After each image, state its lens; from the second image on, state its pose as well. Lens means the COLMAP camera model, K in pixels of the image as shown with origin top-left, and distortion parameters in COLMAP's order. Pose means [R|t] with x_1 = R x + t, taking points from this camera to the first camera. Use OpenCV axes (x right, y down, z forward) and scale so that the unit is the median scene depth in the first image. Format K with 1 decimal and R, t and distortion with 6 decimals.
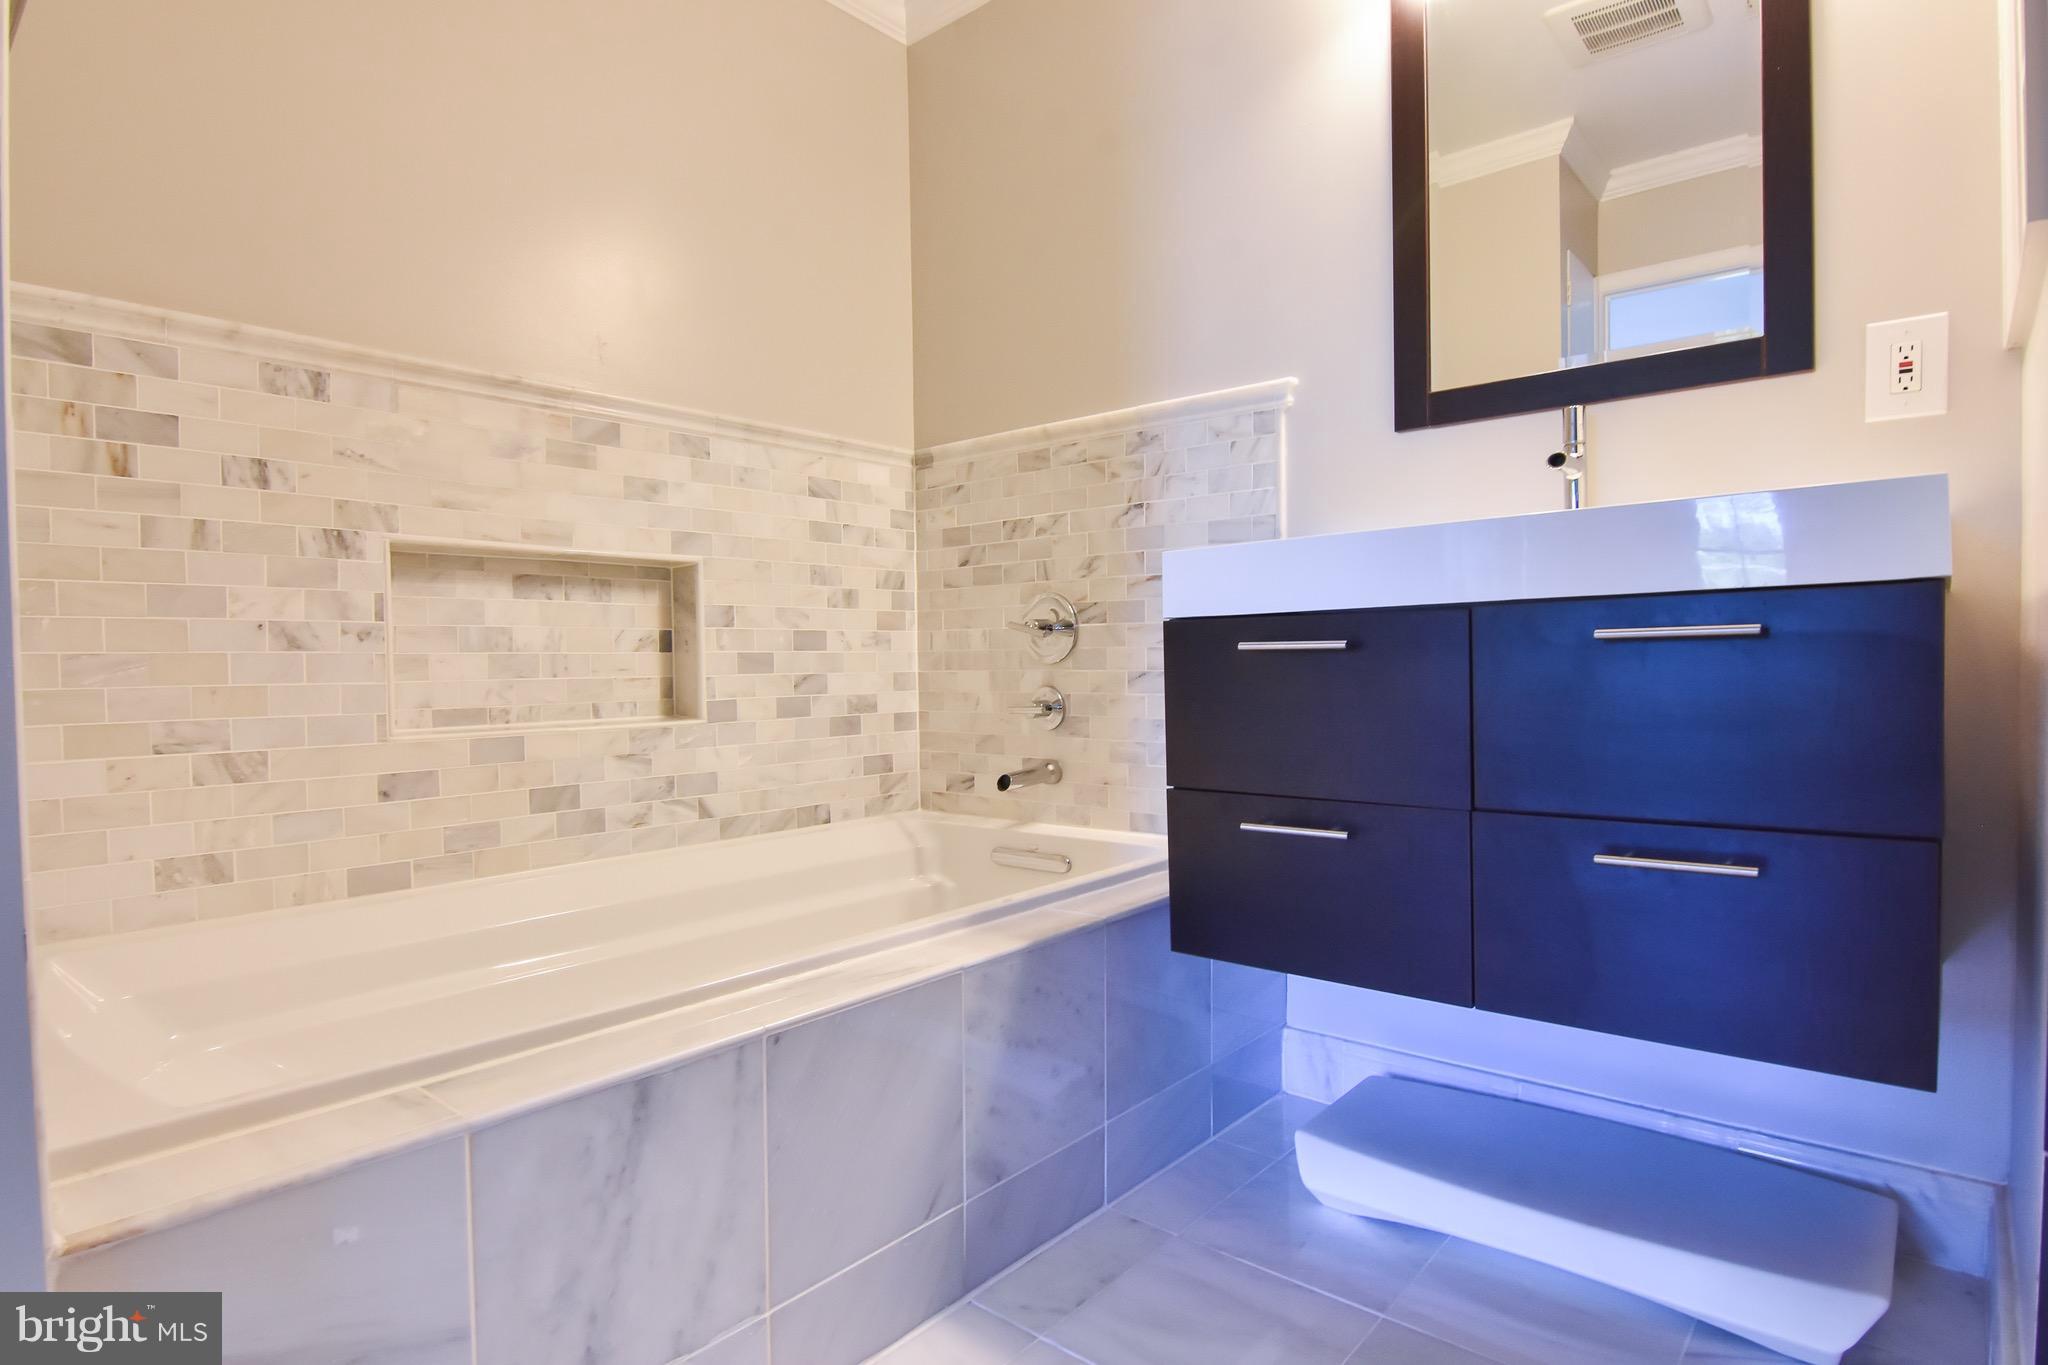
lens RADIAL K [[1041.9, 0, 1031.2], [0, 1041.9, 683.2], [0, 0, 1]] dist [-0.019391, -0.003820]
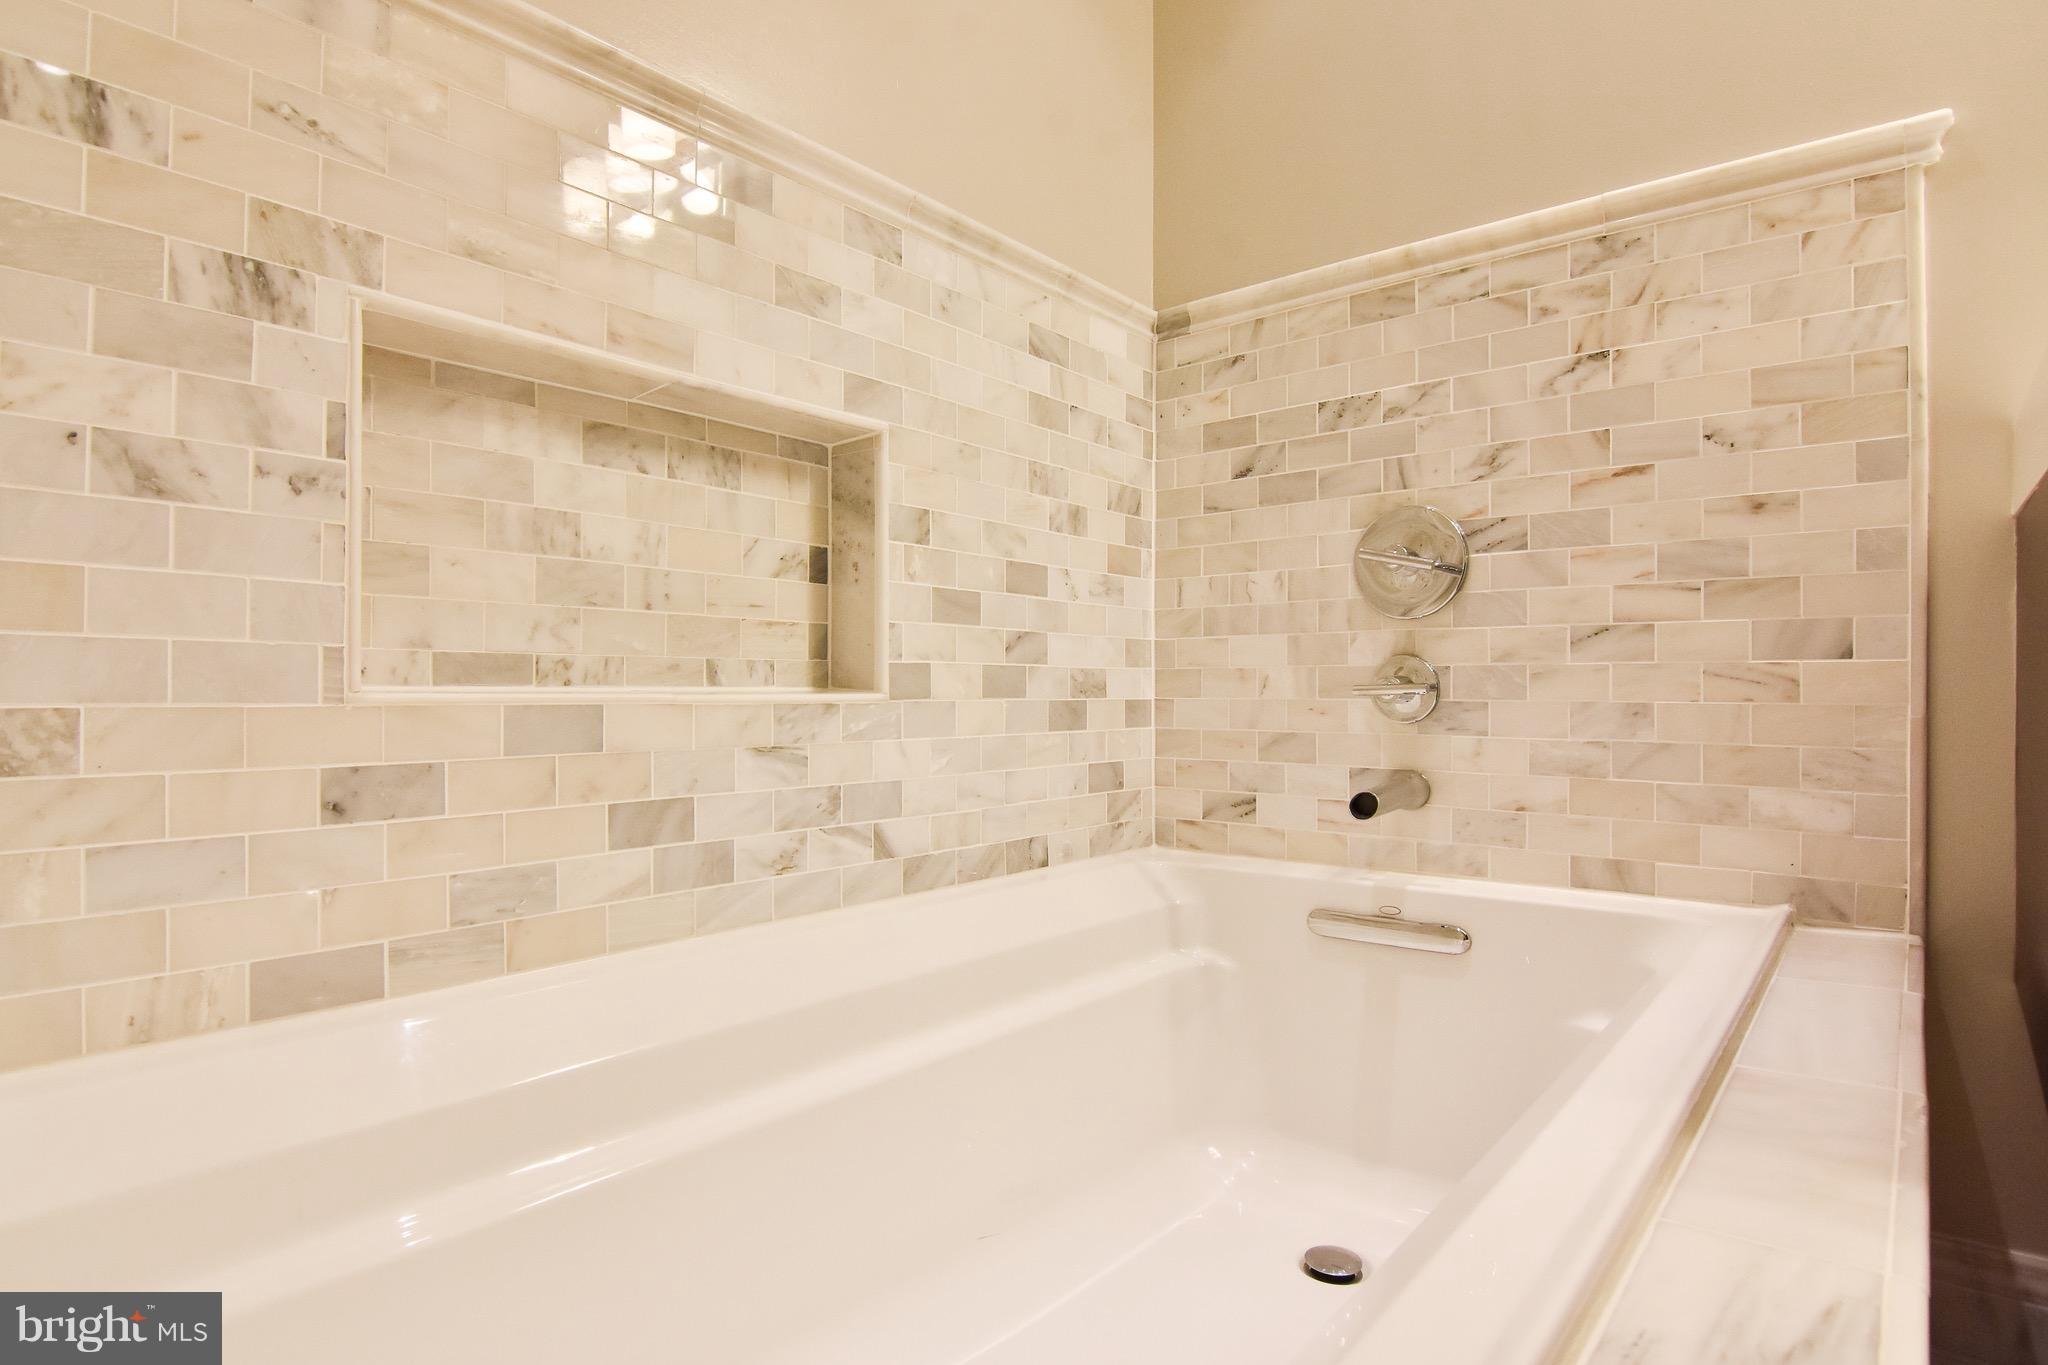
lens RADIAL K [[1041.9, 0, 1019.9], [0, 1041.9, 685.6], [0, 0, 1]] dist [-0.019391, -0.003820]
pose [[0.999893, 0.014410, 0.002696, -0.242908], [-0.014334, 0.999545, -0.026550, 0.046165], [-0.003078, 0.026509, 0.999644, 0.407468]]
